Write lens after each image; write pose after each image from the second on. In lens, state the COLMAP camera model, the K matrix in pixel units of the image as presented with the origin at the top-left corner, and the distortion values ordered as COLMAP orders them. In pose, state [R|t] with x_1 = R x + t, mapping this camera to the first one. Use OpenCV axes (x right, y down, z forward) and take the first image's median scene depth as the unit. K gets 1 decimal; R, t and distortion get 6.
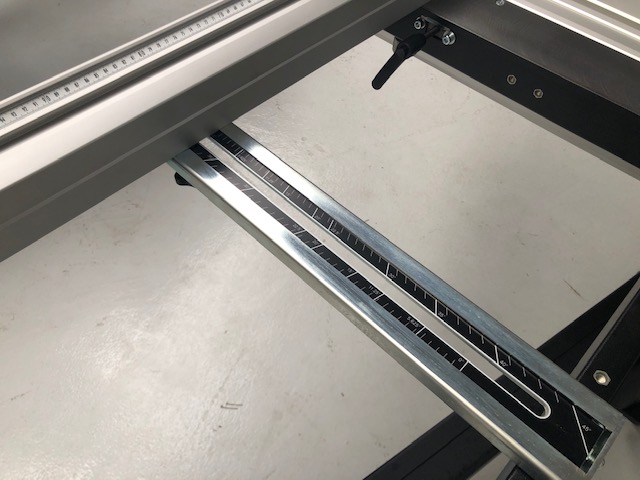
lens RADIAL K [[527.5, 0, 317.3], [0, 527.5, 229.2], [0, 0, 1]] dist [0.020513, -0.008354]
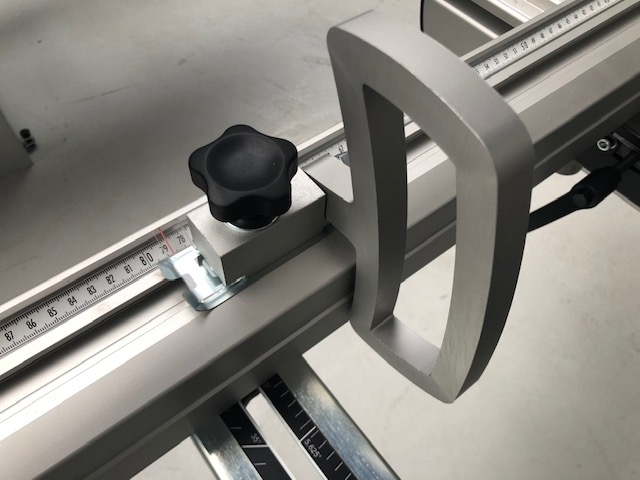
lens RADIAL K [[527.5, 0, 317.3], [0, 527.5, 229.2], [0, 0, 1]] dist [0.020513, -0.008354]
pose [[0.990522, 0.105723, -0.087688, -0.045244], [-0.103059, 0.994081, 0.034381, -0.148973], [0.090803, -0.025018, 0.995555, 0.184723]]
